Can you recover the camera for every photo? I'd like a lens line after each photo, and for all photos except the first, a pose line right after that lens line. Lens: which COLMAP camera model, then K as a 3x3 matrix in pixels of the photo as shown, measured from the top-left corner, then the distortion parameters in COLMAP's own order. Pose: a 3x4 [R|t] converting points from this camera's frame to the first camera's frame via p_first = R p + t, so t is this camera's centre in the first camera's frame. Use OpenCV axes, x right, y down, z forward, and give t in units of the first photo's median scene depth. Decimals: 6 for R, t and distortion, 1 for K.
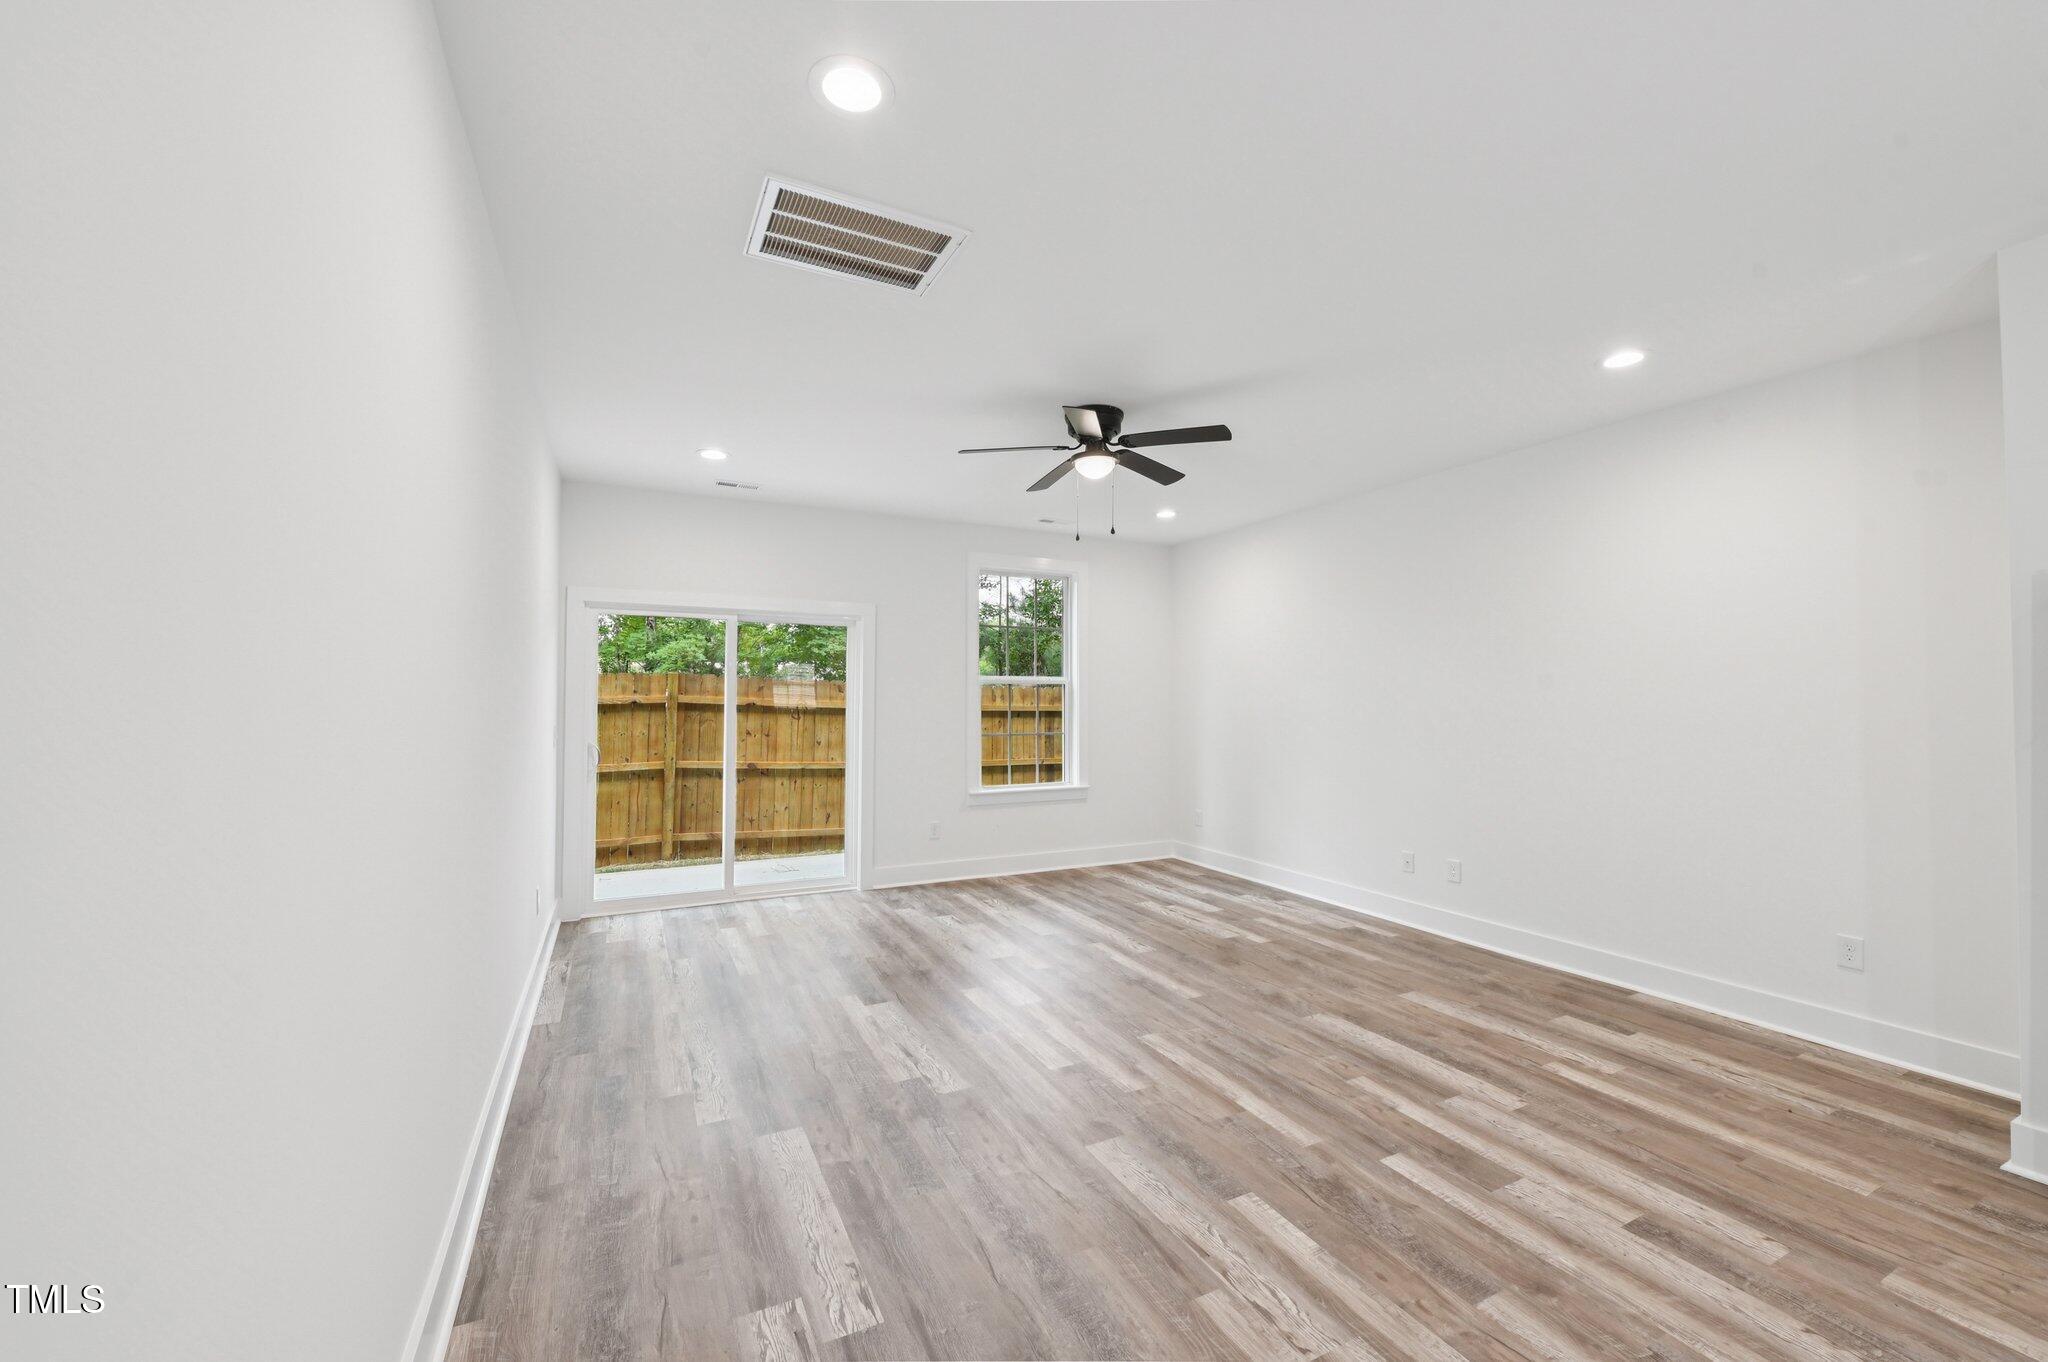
lens RADIAL K [[815.4, 0, 1024.0], [0, 815.4, 681.0], [0, 0, 1]] dist [-0.000464, -0.000071]
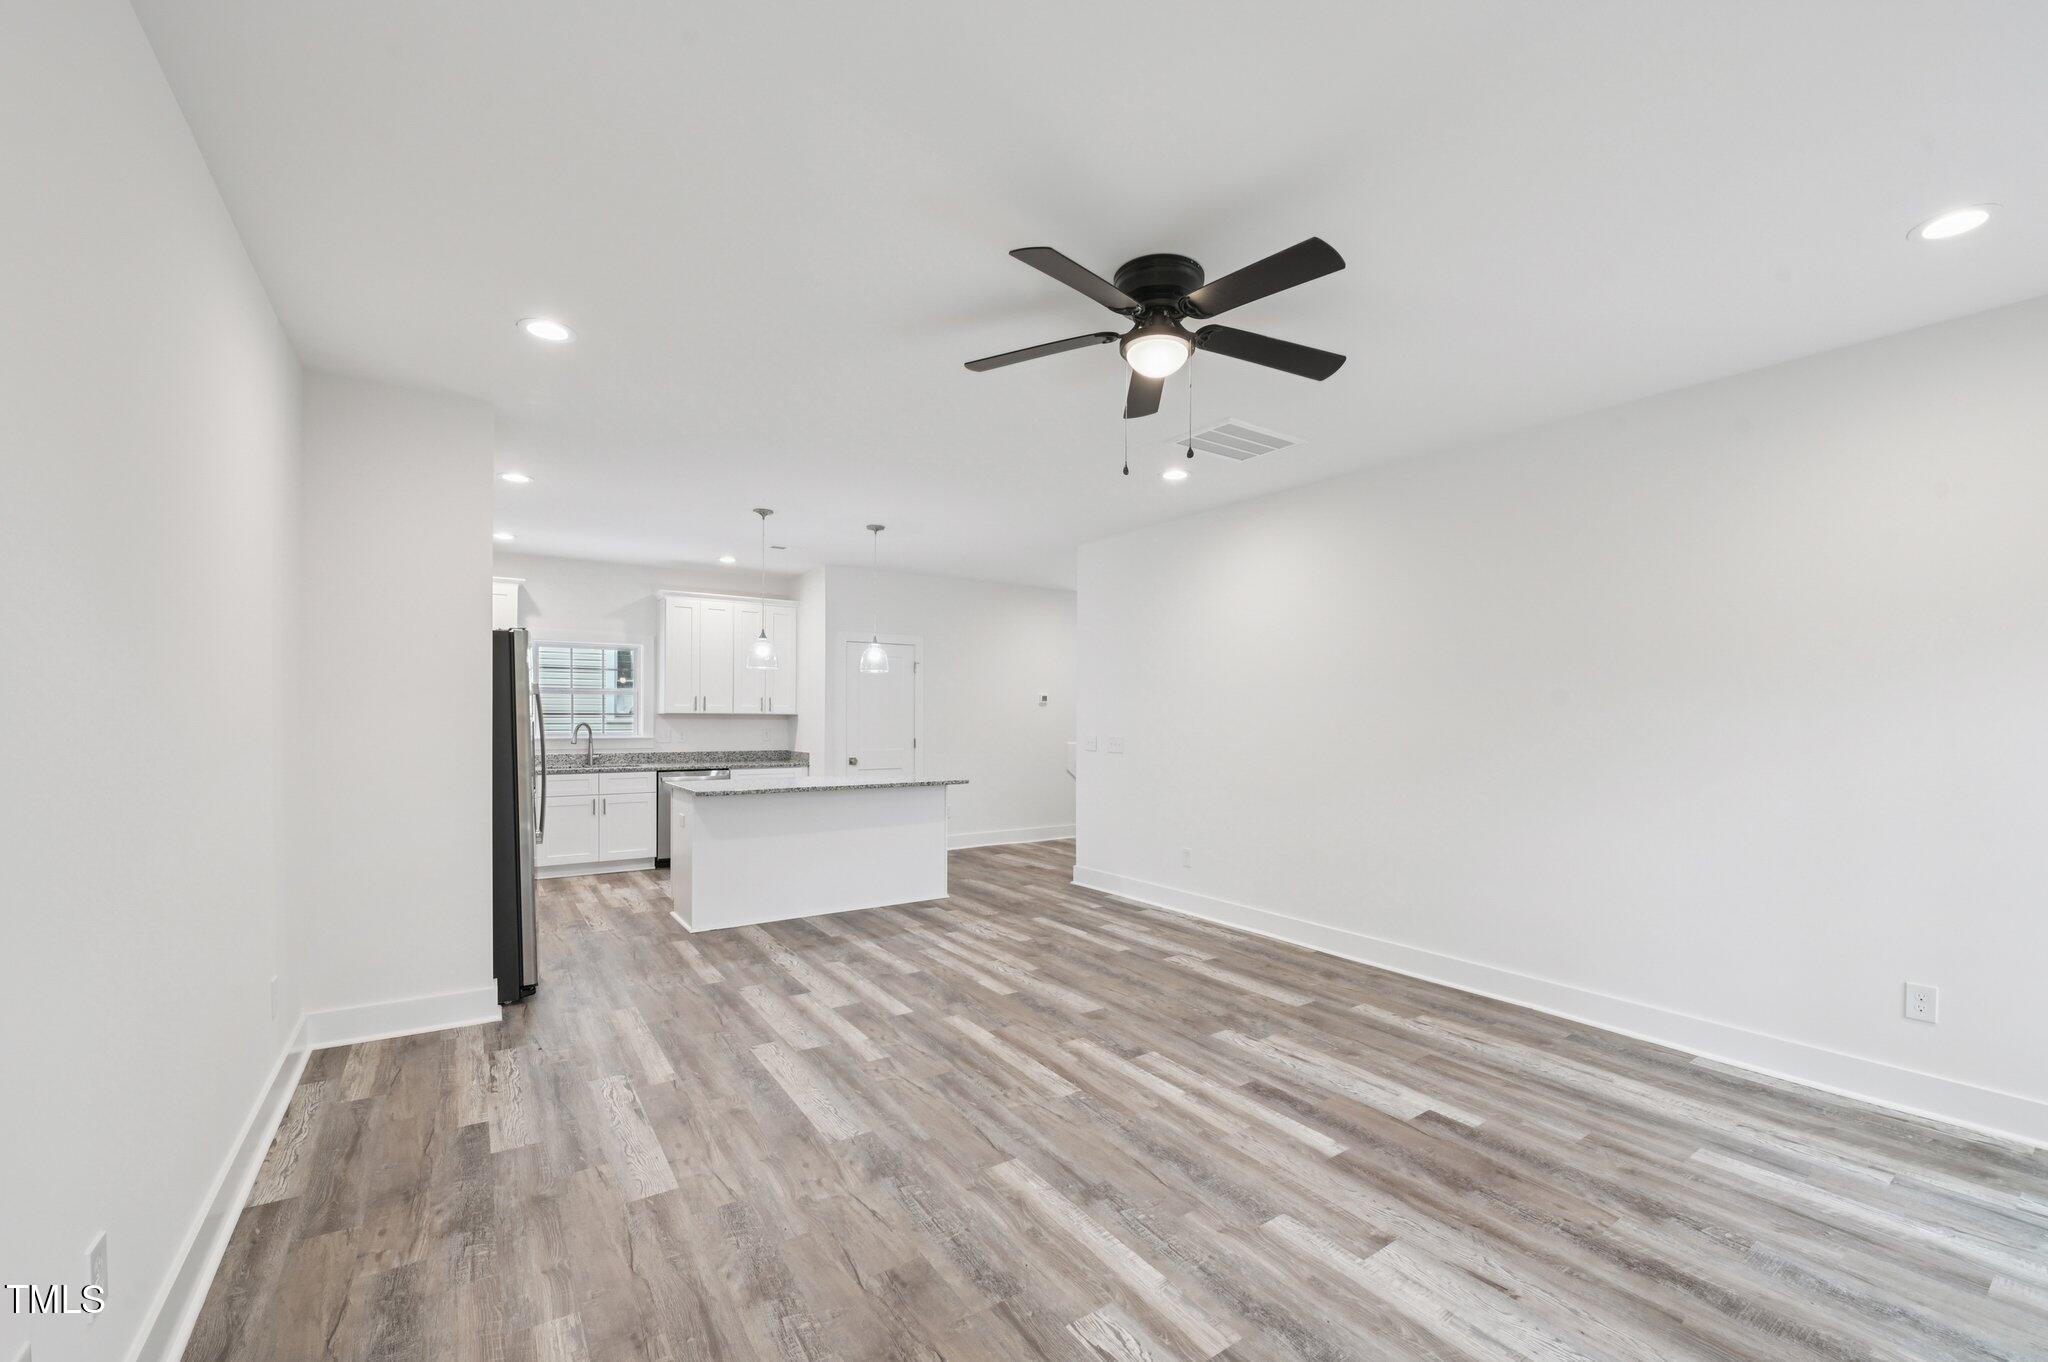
lens RADIAL K [[815.4, 0, 1024.0], [0, 815.4, 681.0], [0, 0, 1]] dist [-0.000464, -0.000071]
pose [[-0.991593, -0.013196, -0.128718, 0.340992], [-0.005488, 0.998180, -0.060057, 0.045152], [0.129276, -0.058846, -0.989861, 2.017500]]
